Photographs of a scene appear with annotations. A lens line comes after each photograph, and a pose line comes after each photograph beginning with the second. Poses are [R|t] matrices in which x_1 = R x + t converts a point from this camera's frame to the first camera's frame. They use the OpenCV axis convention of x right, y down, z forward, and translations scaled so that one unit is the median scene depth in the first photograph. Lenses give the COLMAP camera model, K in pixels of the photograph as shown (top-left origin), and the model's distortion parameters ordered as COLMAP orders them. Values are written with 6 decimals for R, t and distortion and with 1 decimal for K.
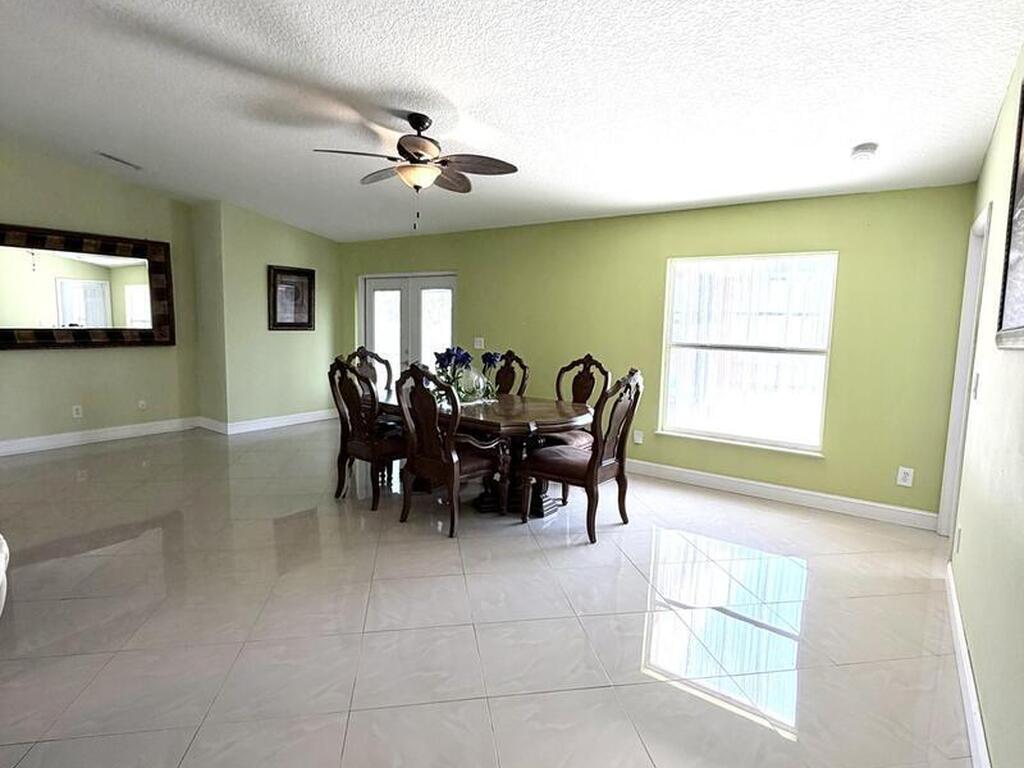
lens RADIAL K [[542.8, 0, 511.9], [0, 542.8, 379.0], [0, 0, 1]] dist [-0.001293, -0.000480]
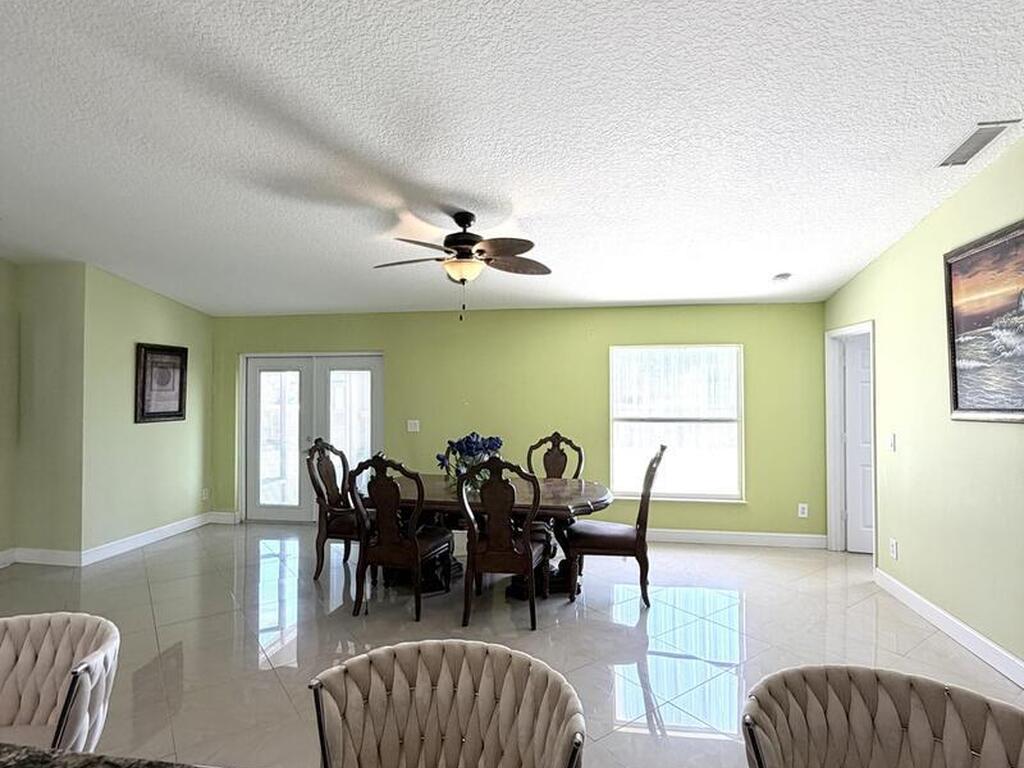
lens RADIAL K [[542.8, 0, 511.9], [0, 542.8, 379.0], [0, 0, 1]] dist [-0.001293, -0.000480]
pose [[0.897506, -0.017108, 0.440671, -0.455189], [0.070761, 0.991887, -0.105611, -0.046873], [-0.435289, 0.125969, 0.891435, 0.063673]]
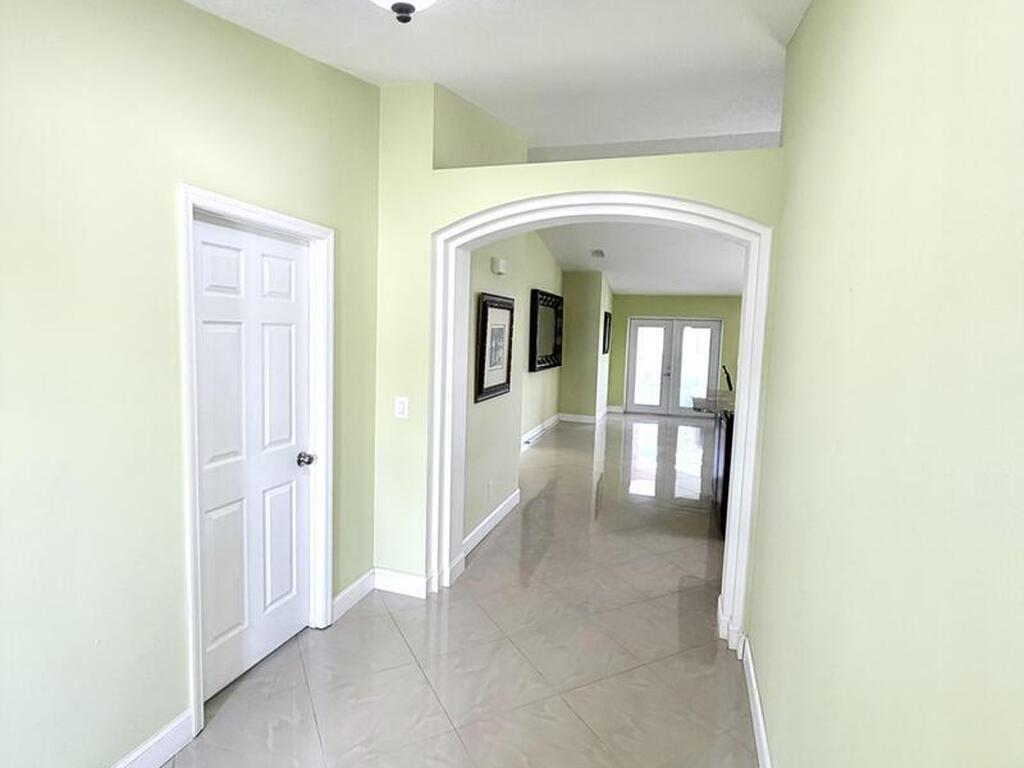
lens RADIAL K [[542.8, 0, 511.9], [0, 542.8, 379.0], [0, 0, 1]] dist [-0.001293, -0.000480]
pose [[0.951108, -0.019936, 0.308216, -1.755355], [0.023012, 0.999715, -0.006348, -0.025175], [-0.308001, 0.013131, 0.951295, -0.549157]]
